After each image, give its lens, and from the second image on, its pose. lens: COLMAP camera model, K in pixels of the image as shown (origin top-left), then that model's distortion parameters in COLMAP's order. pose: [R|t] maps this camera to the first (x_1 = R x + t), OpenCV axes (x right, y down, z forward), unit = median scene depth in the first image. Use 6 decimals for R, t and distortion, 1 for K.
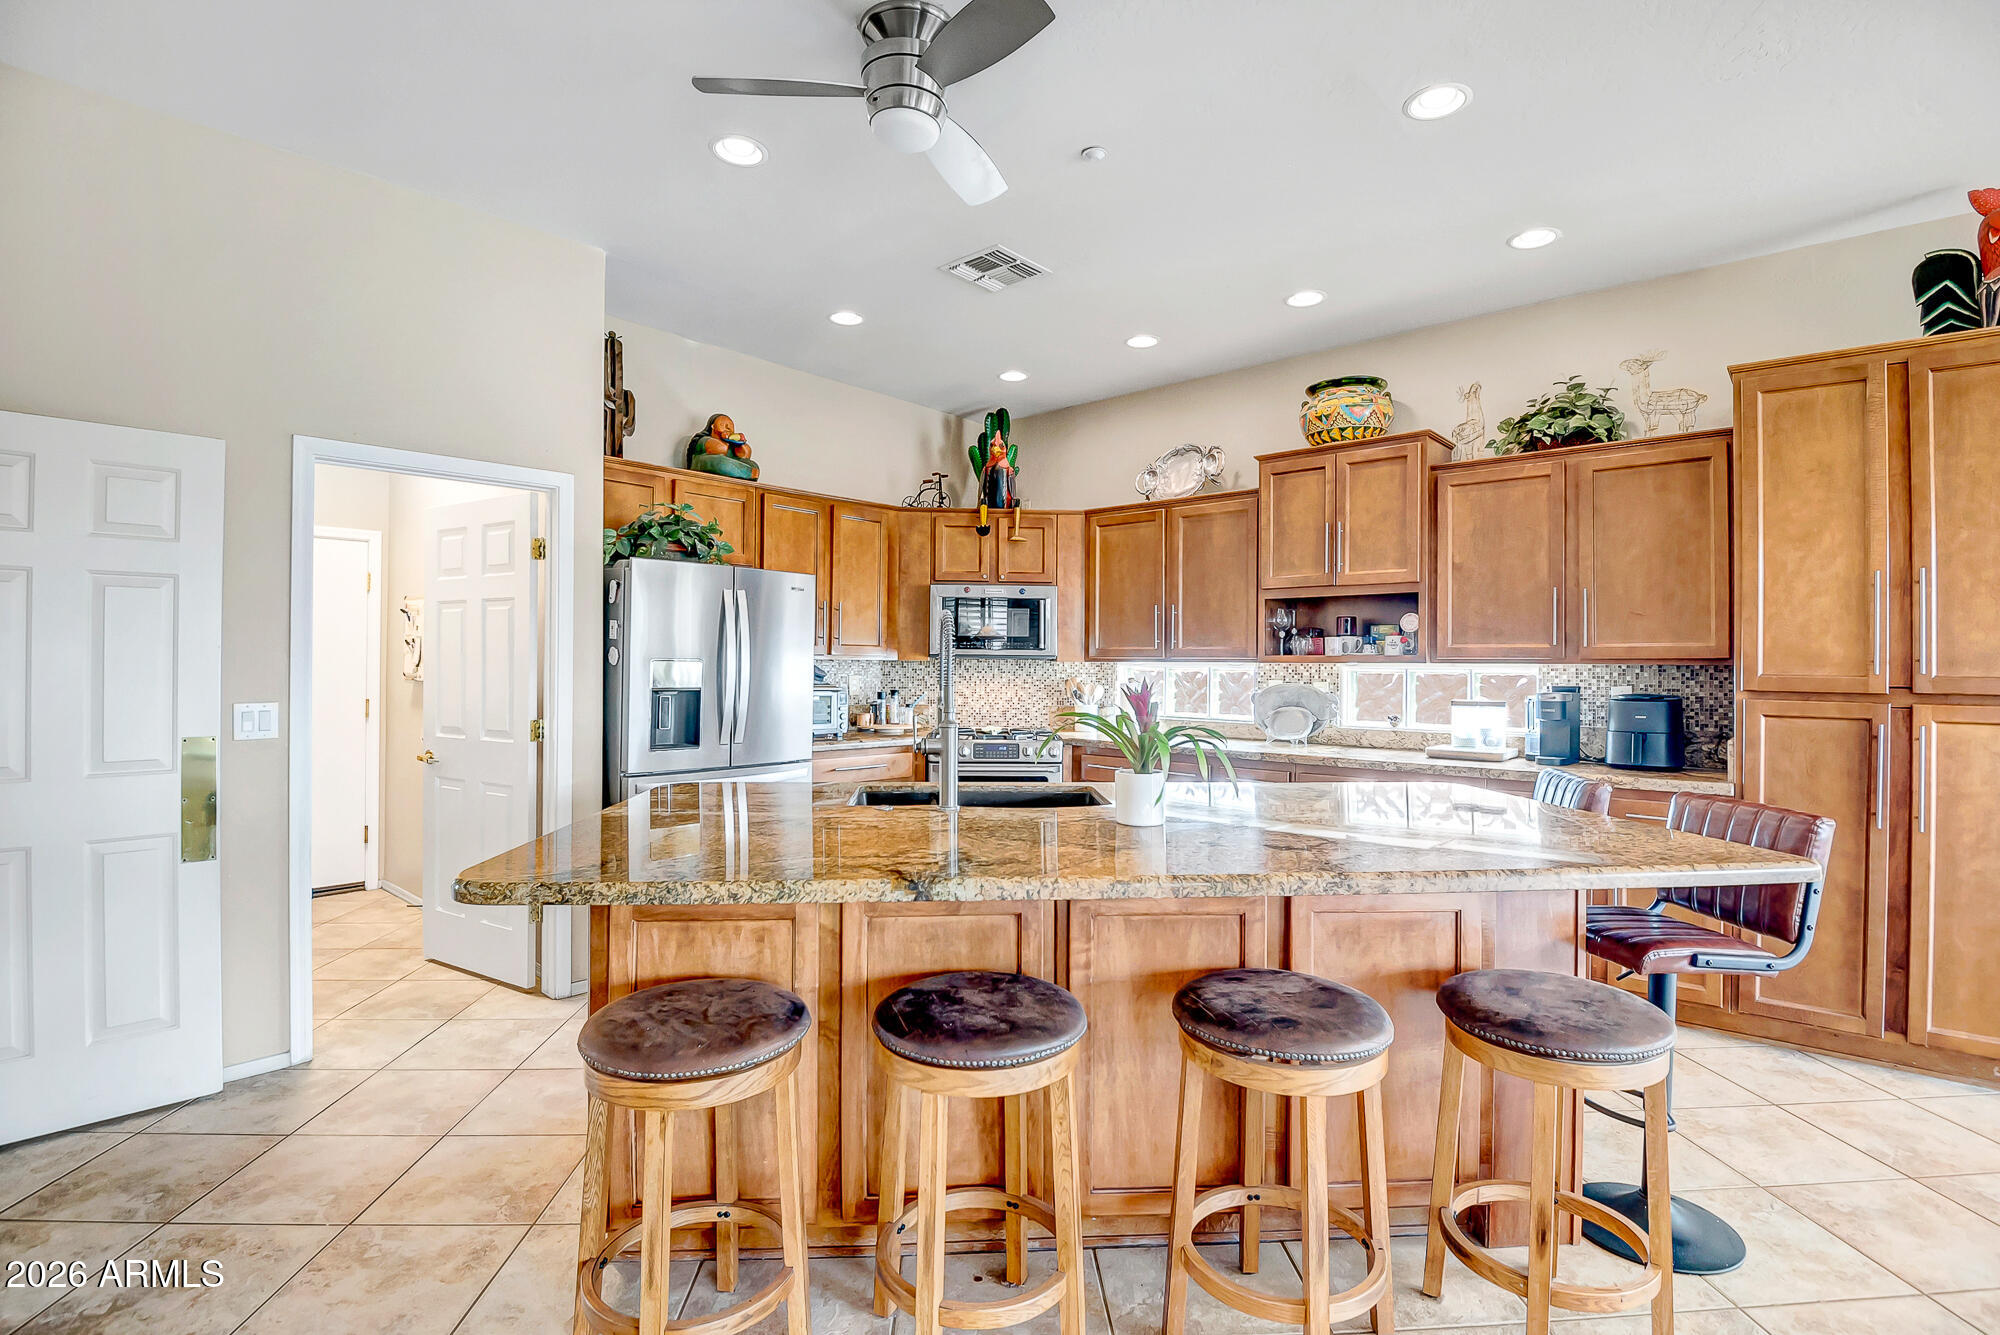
lens RADIAL K [[949.9, 0, 1002.5], [0, 949.9, 660.0], [0, 0, 1]] dist [-0.001676, -0.018802]
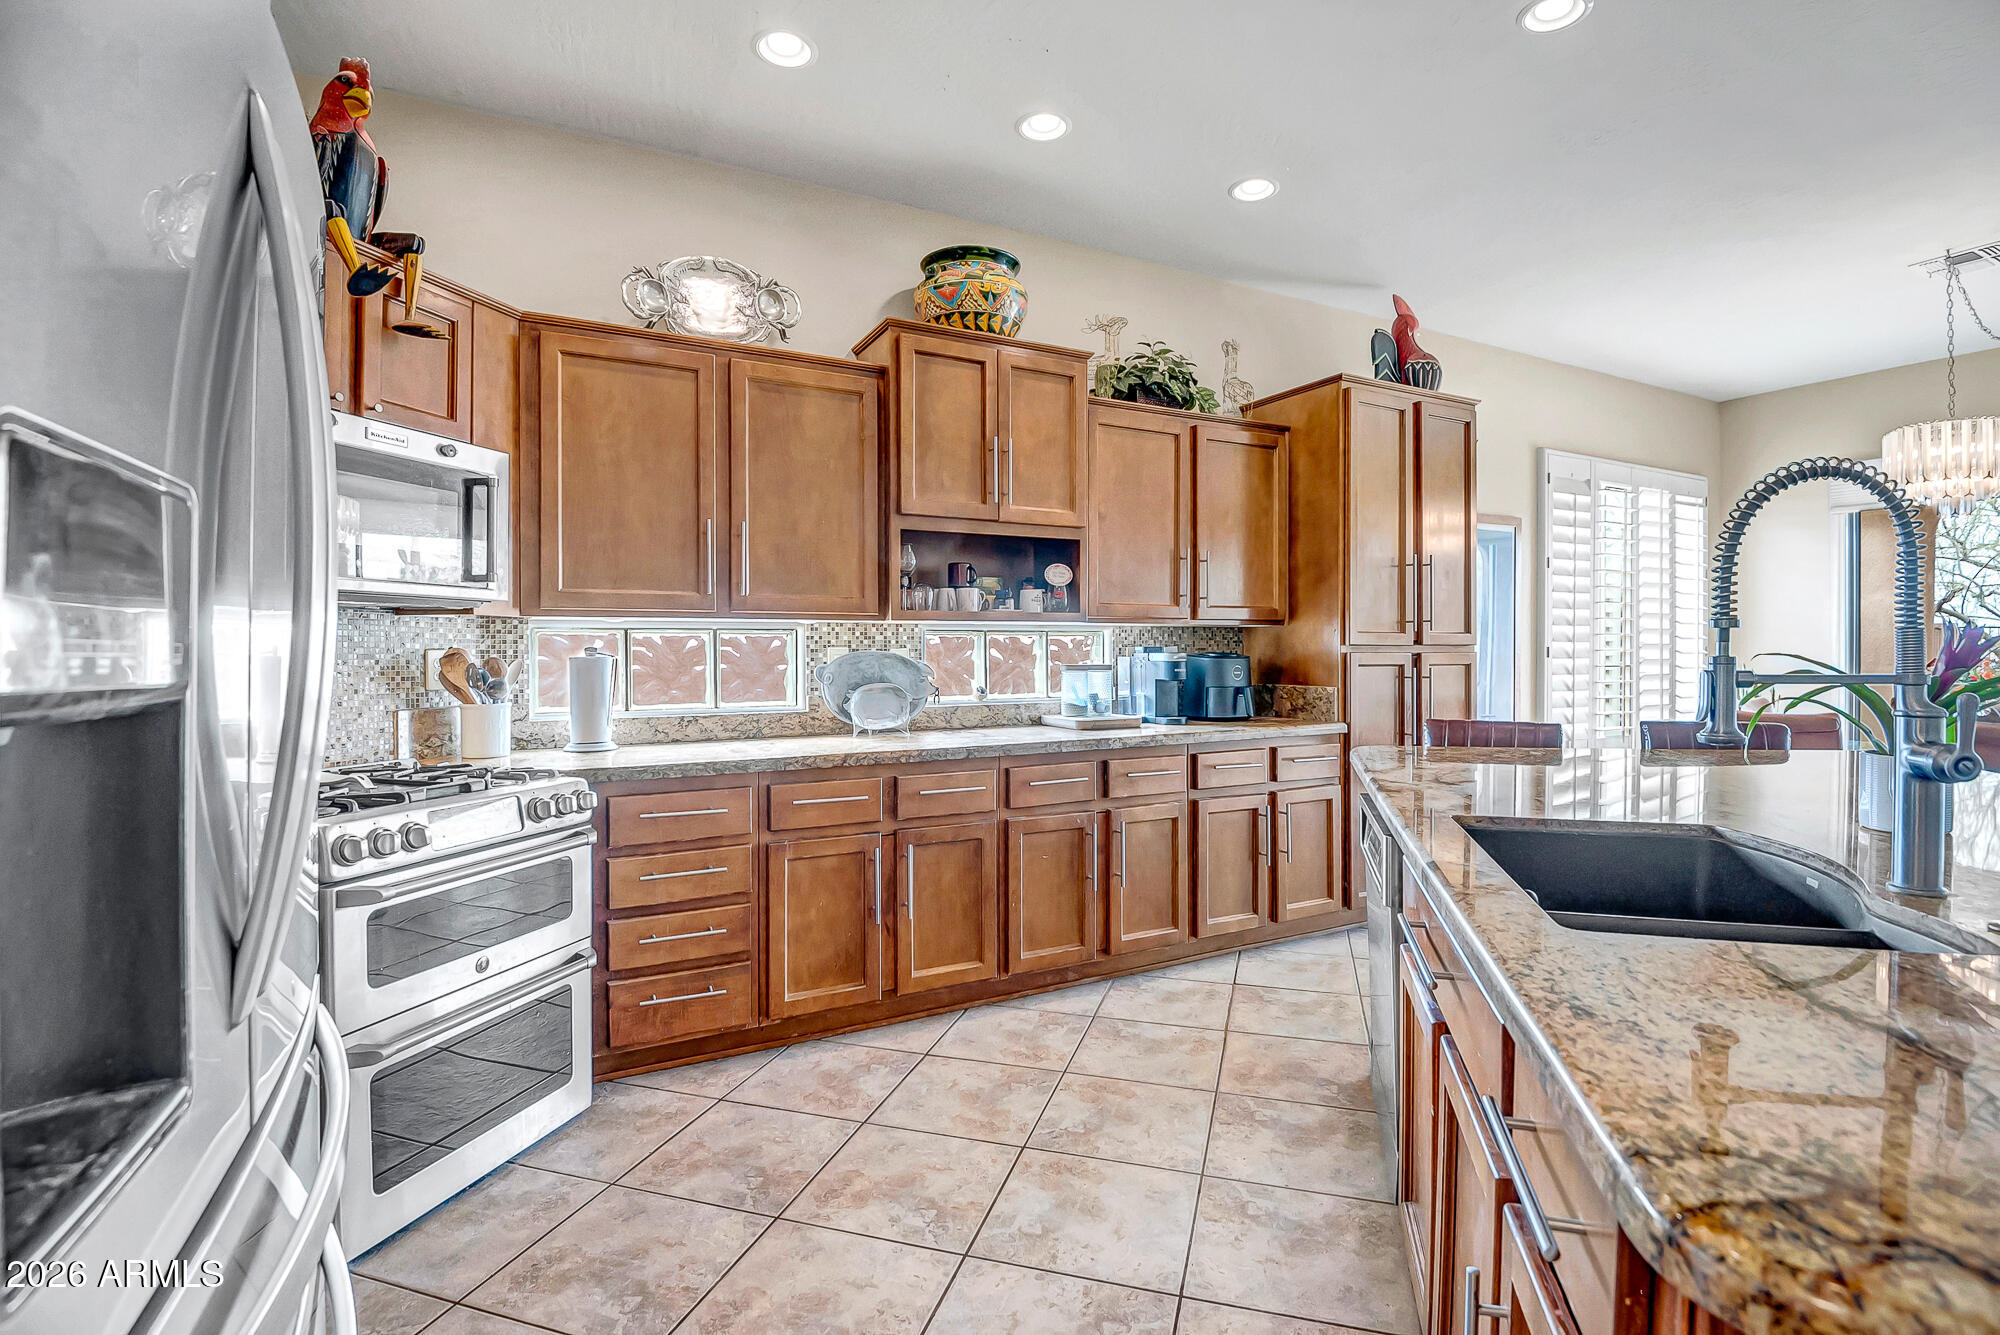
lens RADIAL K [[949.9, 0, 1002.5], [0, 949.9, 660.0], [0, 0, 1]] dist [-0.001676, -0.018802]
pose [[0.342438, -0.016686, 0.939392, -0.398266], [0.001520, 0.999851, 0.017205, 0.022957], [-0.939539, -0.004464, 0.342412, 0.780148]]
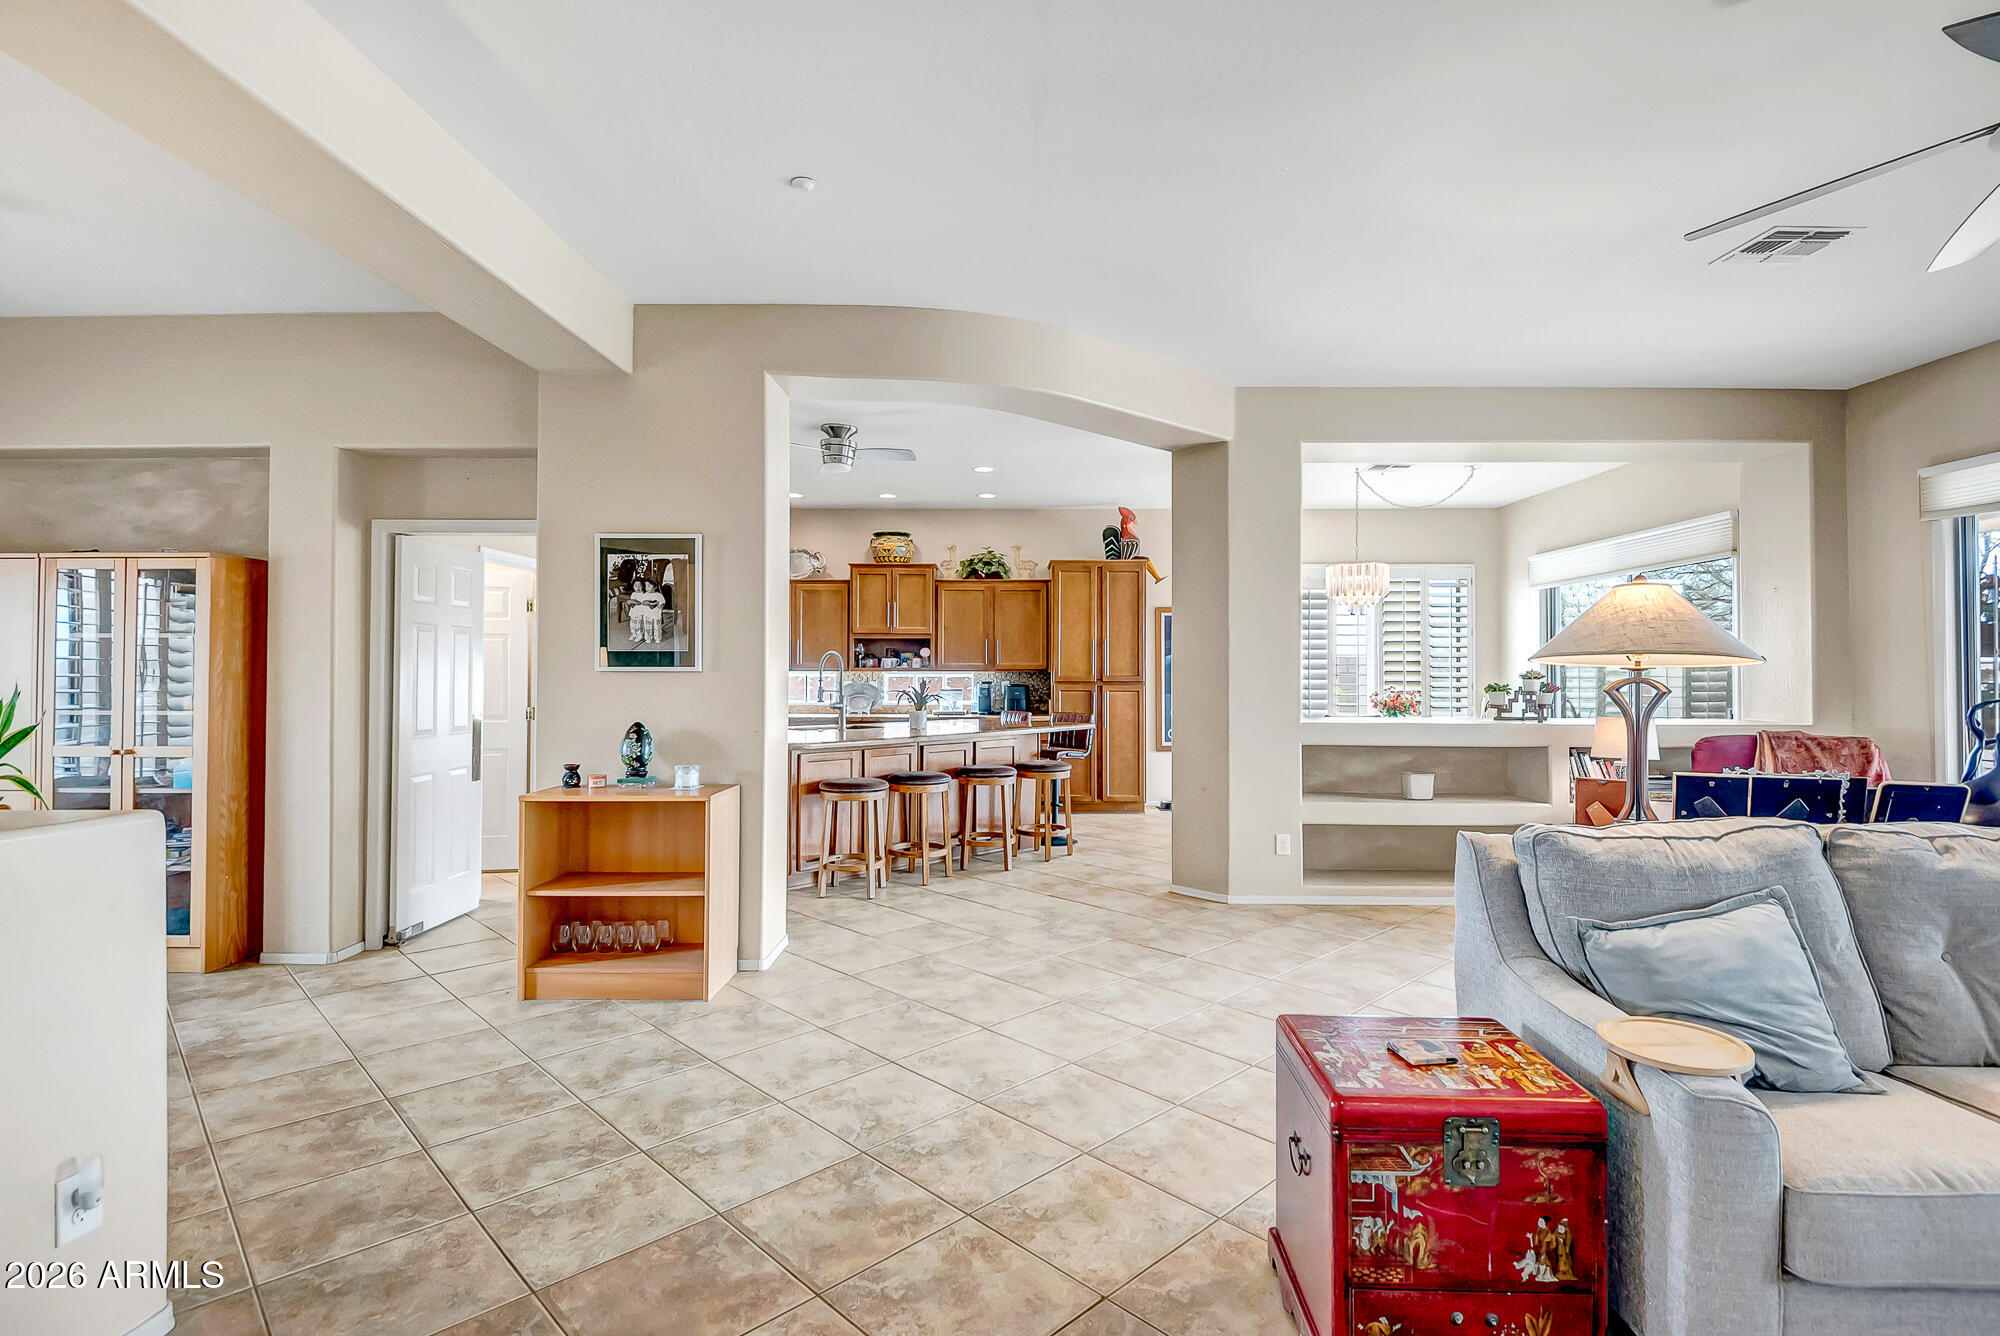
lens RADIAL K [[970.0, 0, 1004.5], [0, 970.0, 655.1], [0, 0, 1]] dist [0.001744, -0.000380]
pose [[0.755487, 0.008627, 0.655106, -0.882556], [0.000185, 0.999910, -0.013381, -0.004484], [-0.655163, 0.010230, 0.755418, -0.776302]]
